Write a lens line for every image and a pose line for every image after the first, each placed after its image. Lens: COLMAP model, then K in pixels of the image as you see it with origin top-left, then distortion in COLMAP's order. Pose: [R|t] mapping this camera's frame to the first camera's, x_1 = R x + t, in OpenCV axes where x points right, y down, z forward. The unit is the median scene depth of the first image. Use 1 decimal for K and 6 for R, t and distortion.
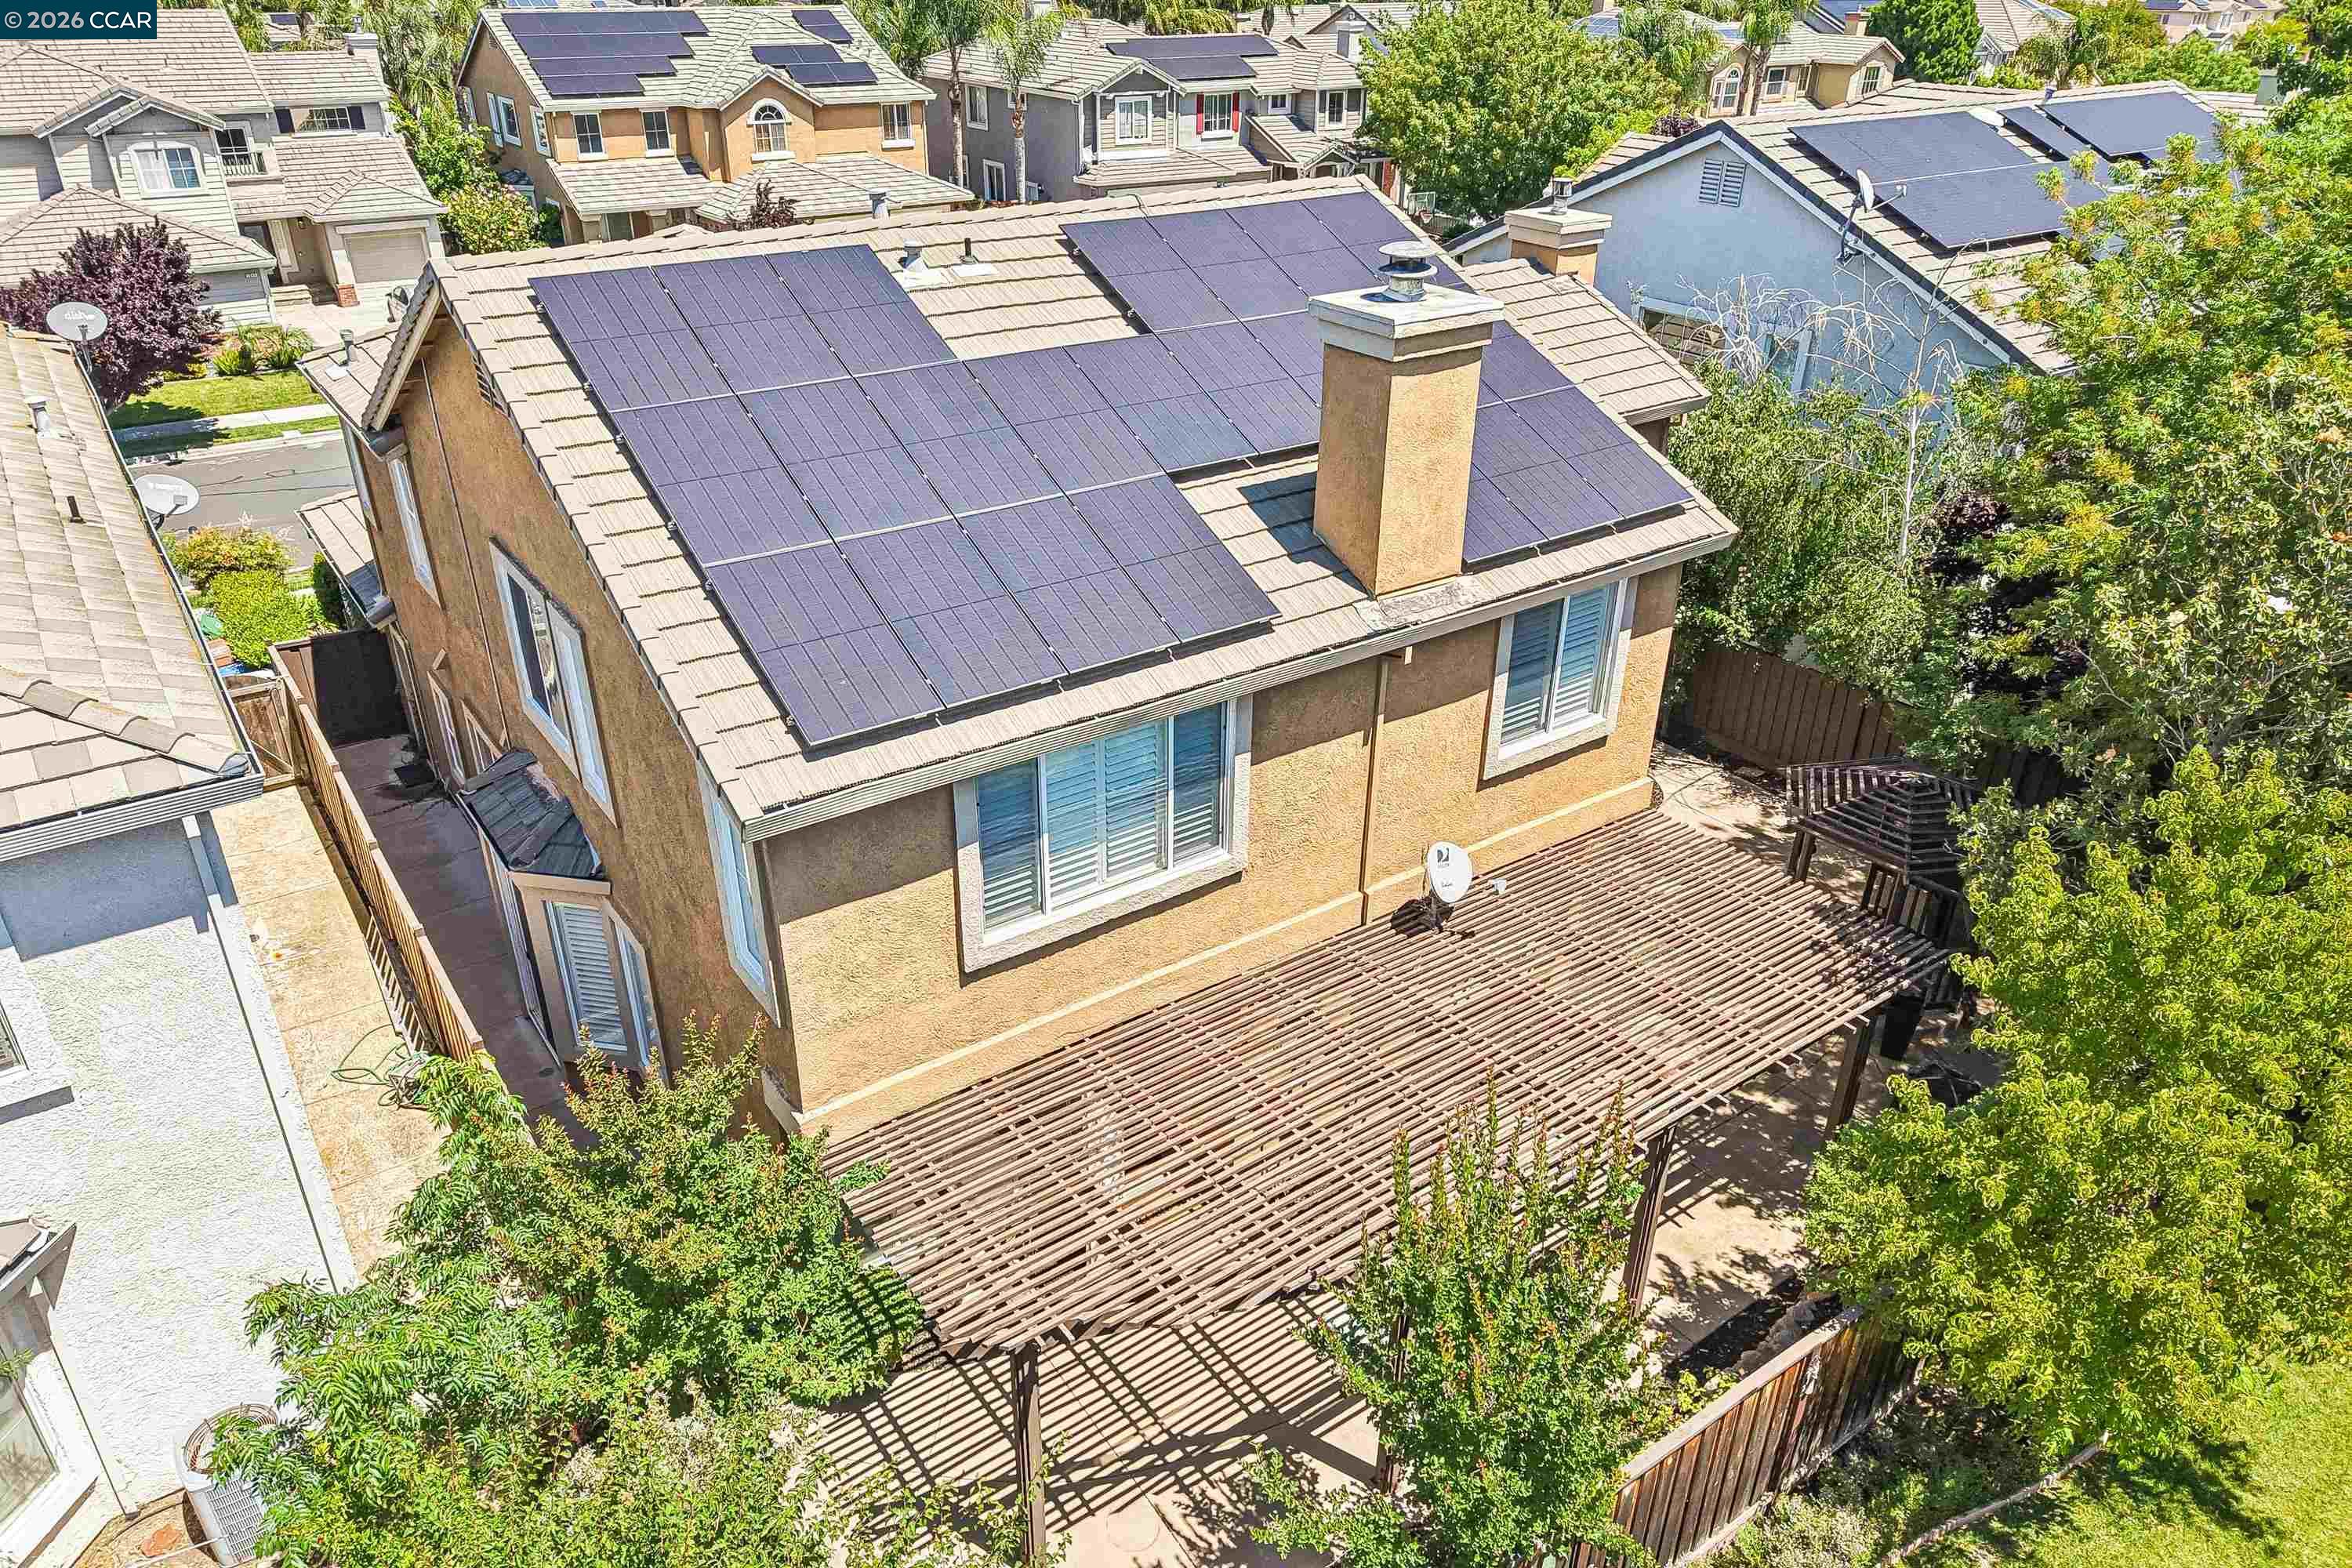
lens RADIAL K [[1572.9, 0, 1176.0], [0, 1572.9, 784.0], [0, 0, 1]] dist [0.022059, -0.021646]
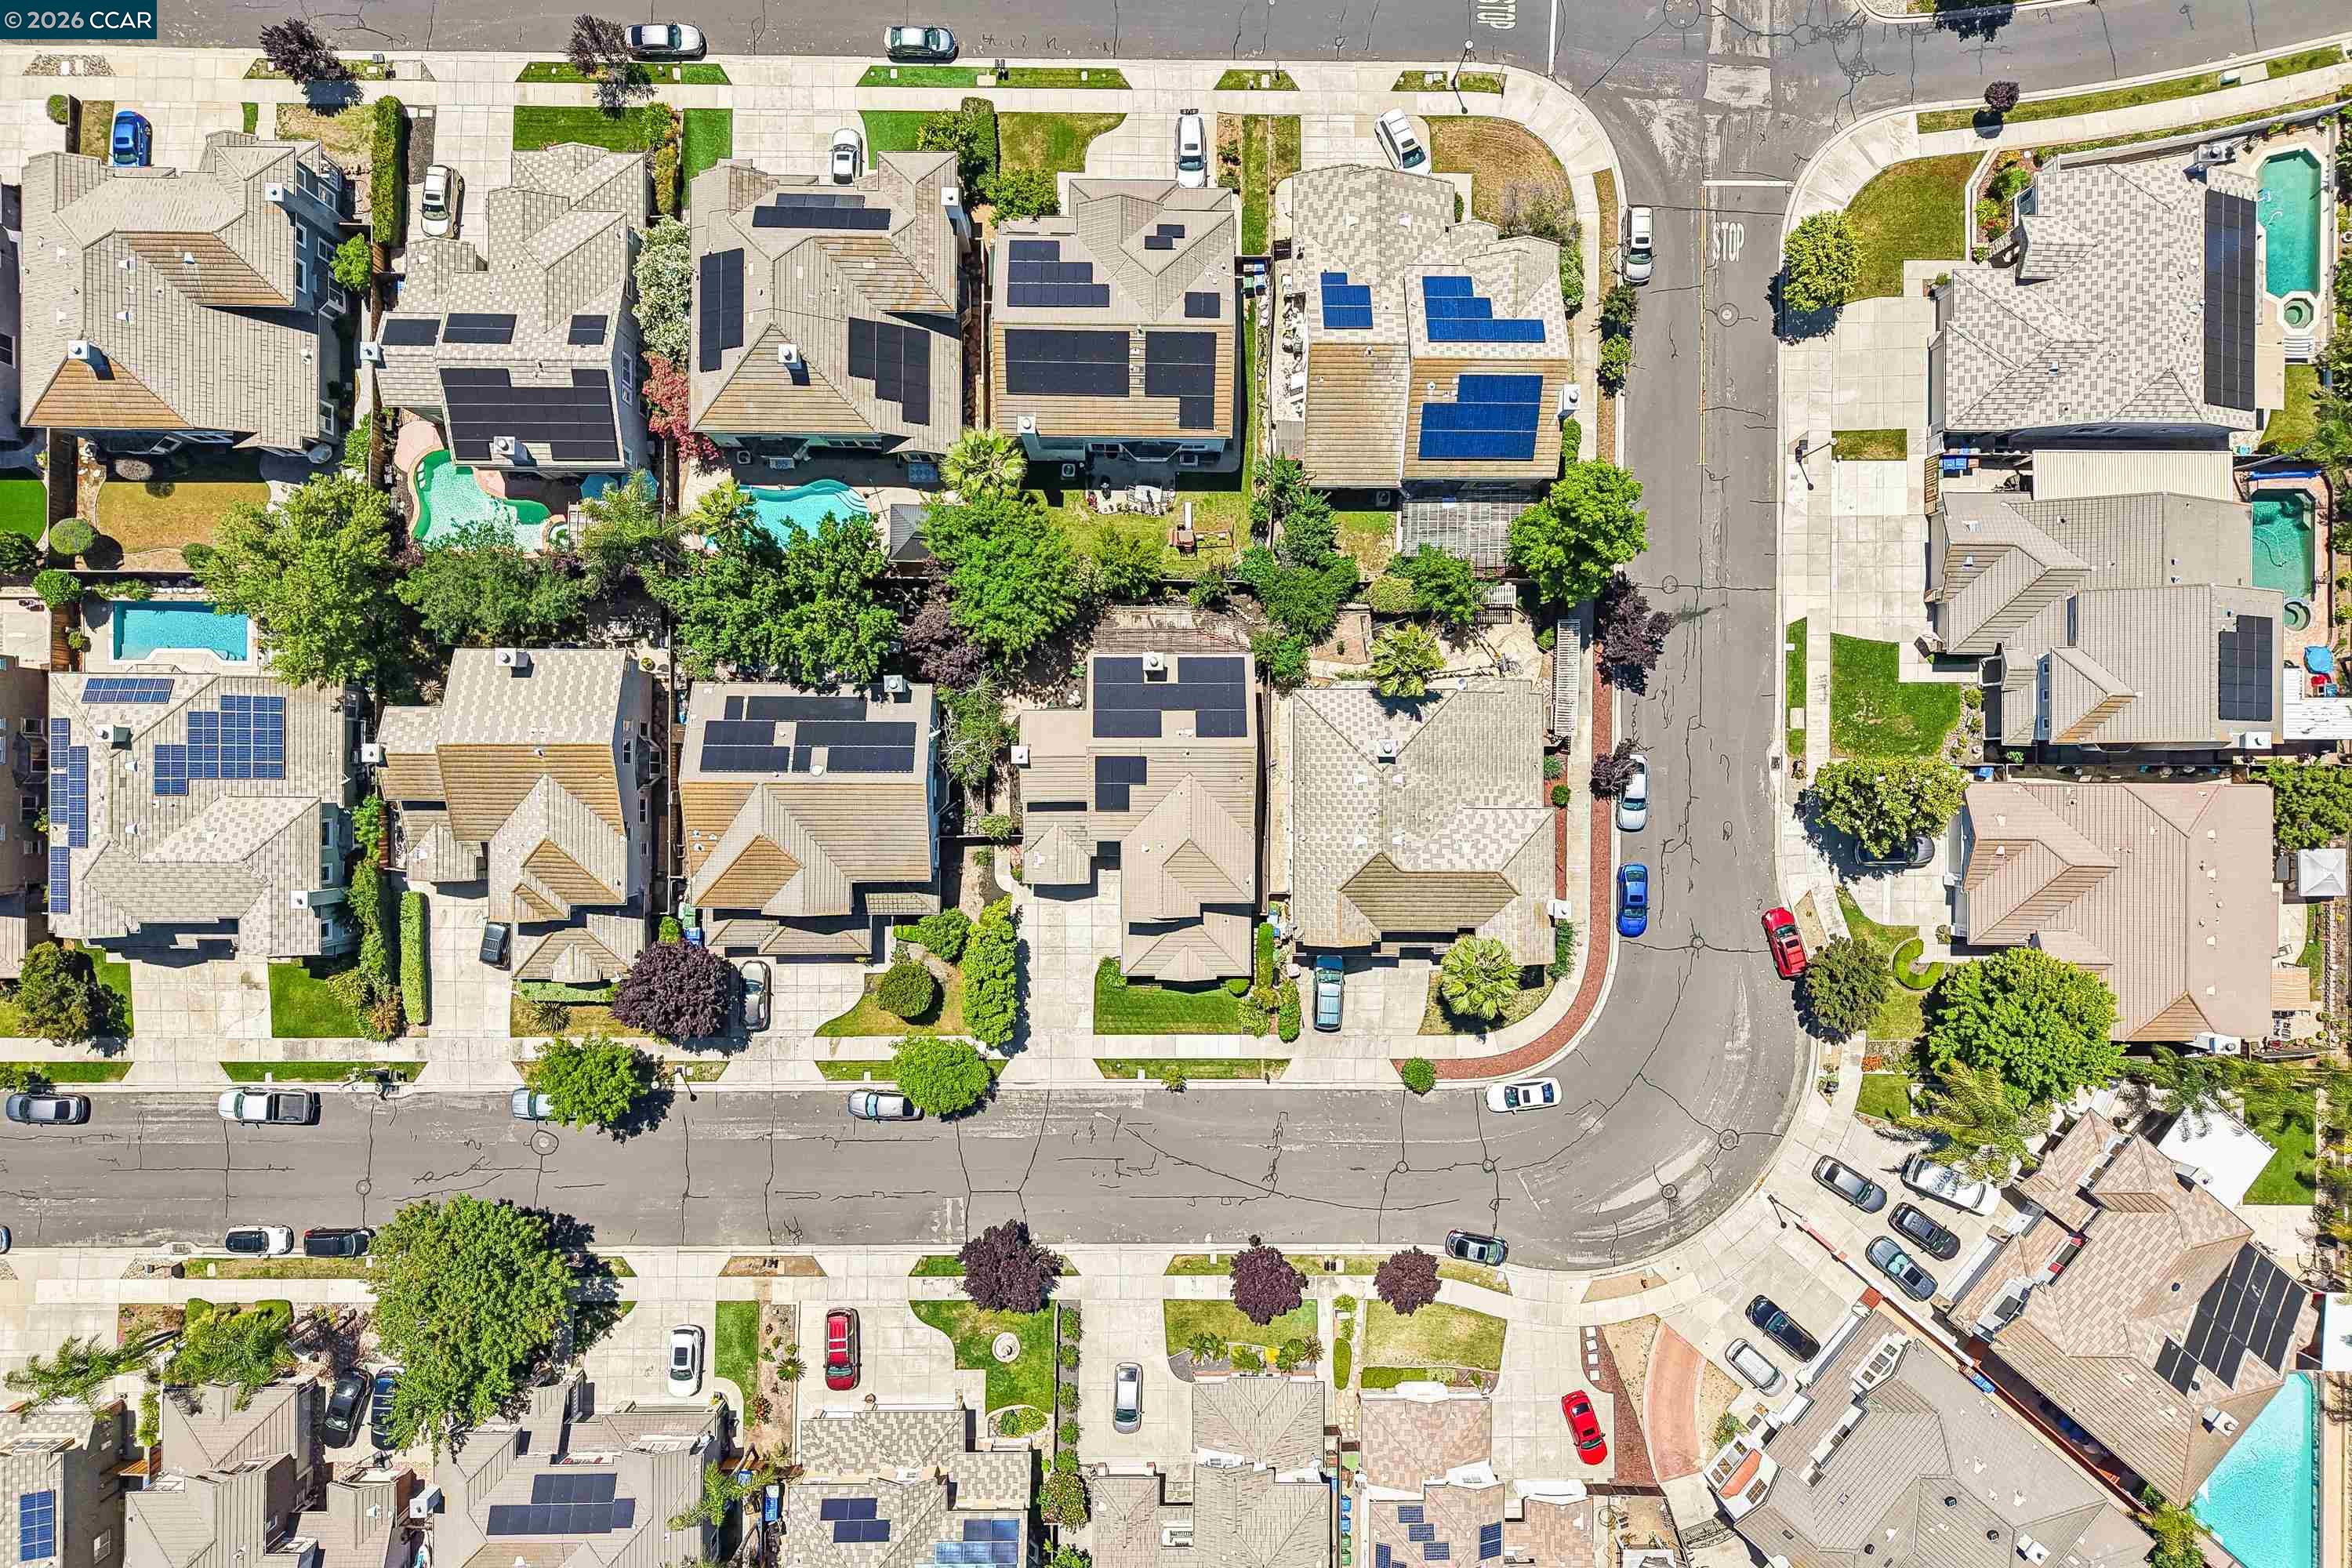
lens RADIAL K [[1572.9, 0, 1176.0], [0, 1572.9, 784.0], [0, 0, 1]] dist [0.022059, -0.021646]
pose [[-0.812485, -0.582577, -0.021739, -0.028474], [0.242301, -0.371368, 0.896312, -1.728462], [-0.530244, 0.722973, 0.442890, -0.461933]]
